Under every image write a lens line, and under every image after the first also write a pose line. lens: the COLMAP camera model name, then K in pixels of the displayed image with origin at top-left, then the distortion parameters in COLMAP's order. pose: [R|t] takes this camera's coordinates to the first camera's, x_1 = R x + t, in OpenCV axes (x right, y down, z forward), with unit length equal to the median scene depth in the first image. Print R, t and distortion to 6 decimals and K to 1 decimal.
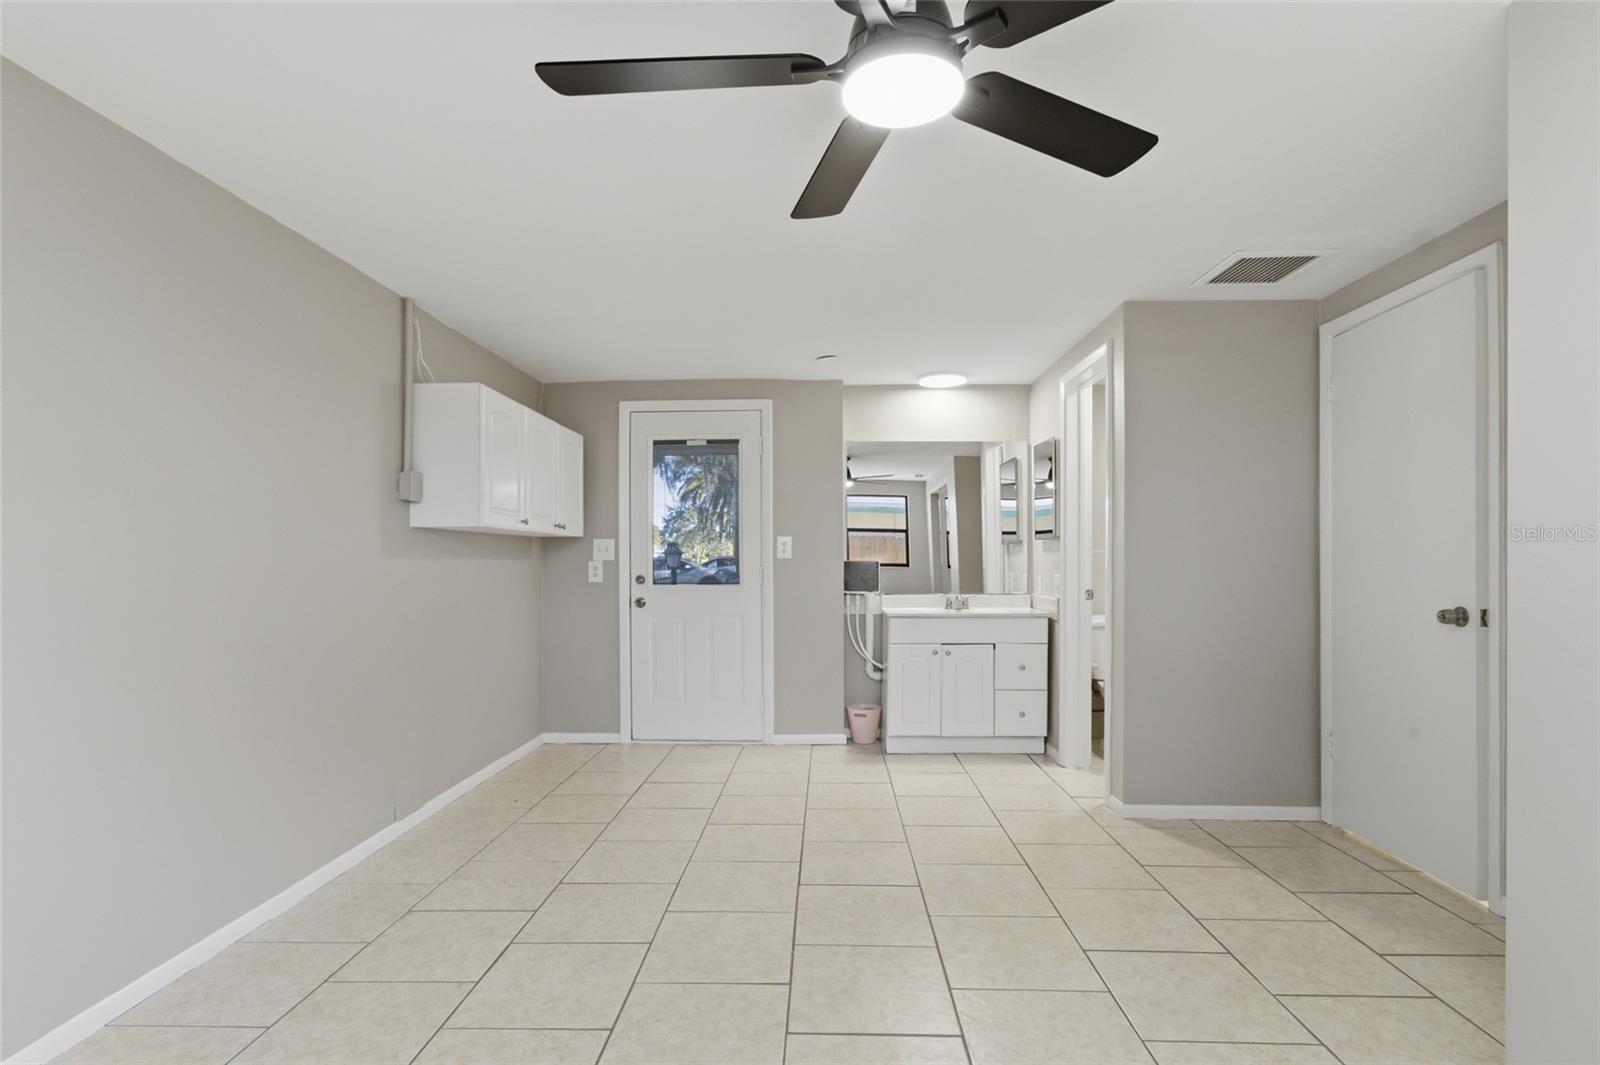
lens RADIAL K [[760.7, 0, 808.8], [0, 760.7, 539.9], [0, 0, 1]] dist [-0.011546, 0.001756]
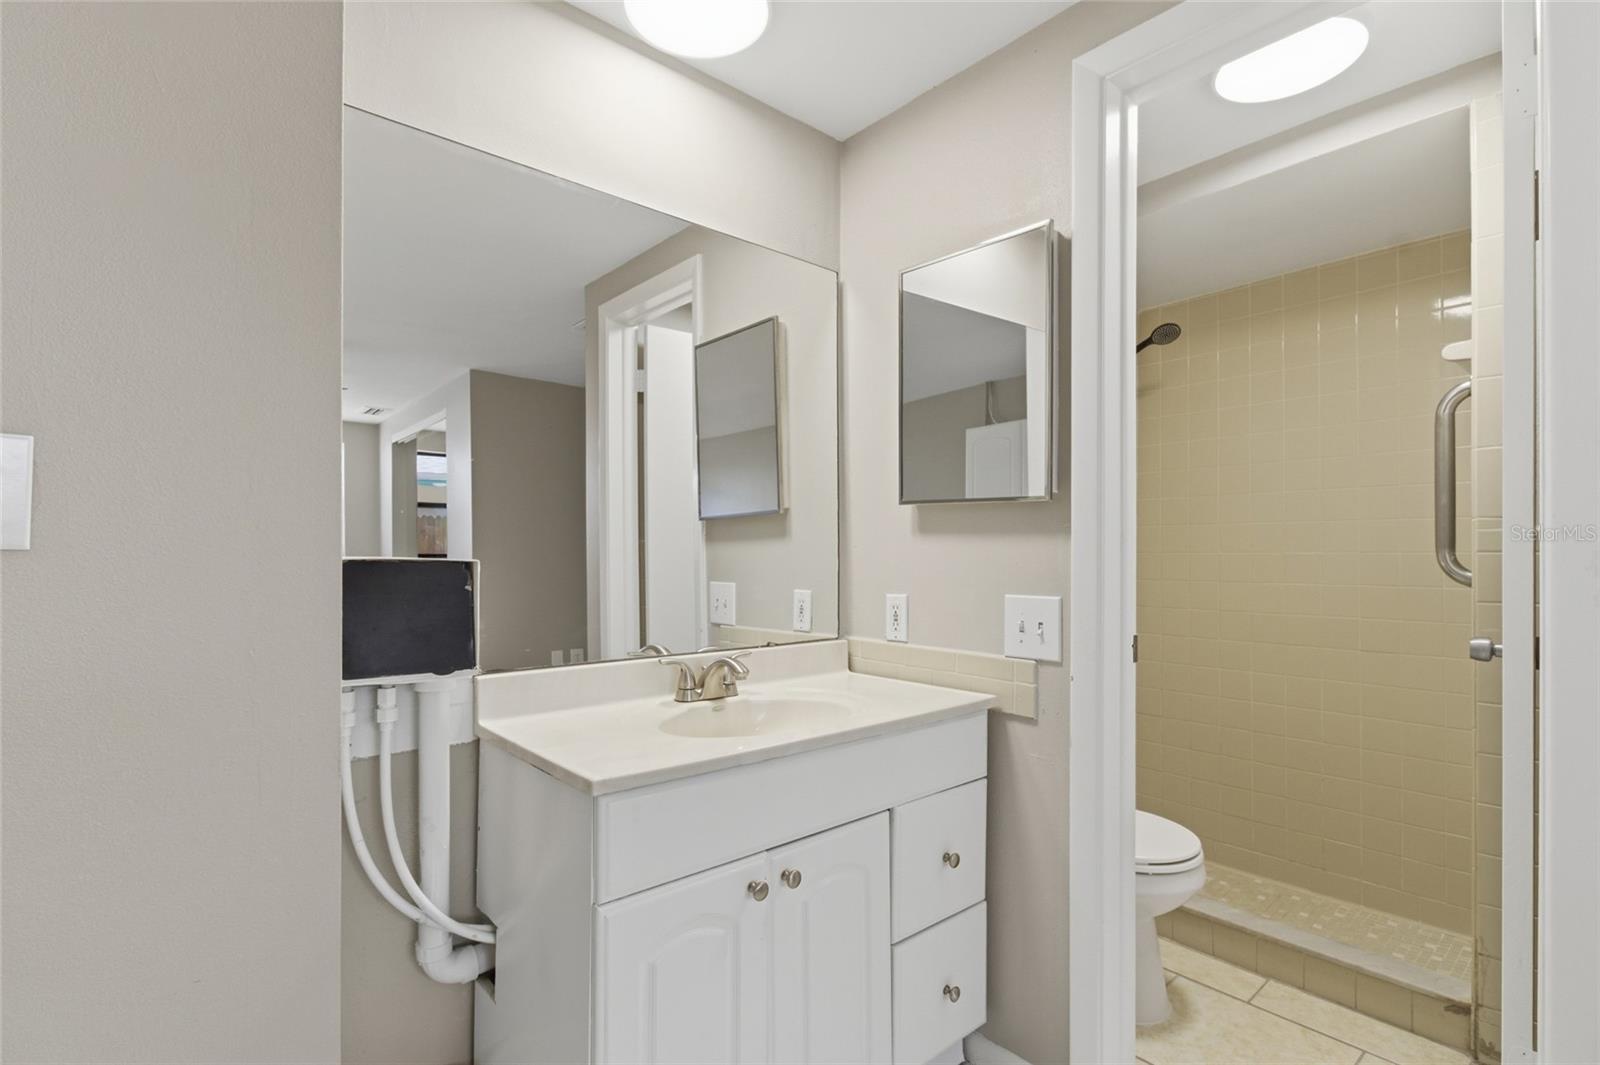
lens RADIAL K [[760.7, 0, 808.8], [0, 760.7, 539.9], [0, 0, 1]] dist [-0.011546, 0.001756]
pose [[0.740199, 0.010545, 0.672305, -0.005185], [-0.019219, 0.999800, 0.005478, 0.016774], [-0.672113, -0.016976, 0.740254, 0.711545]]
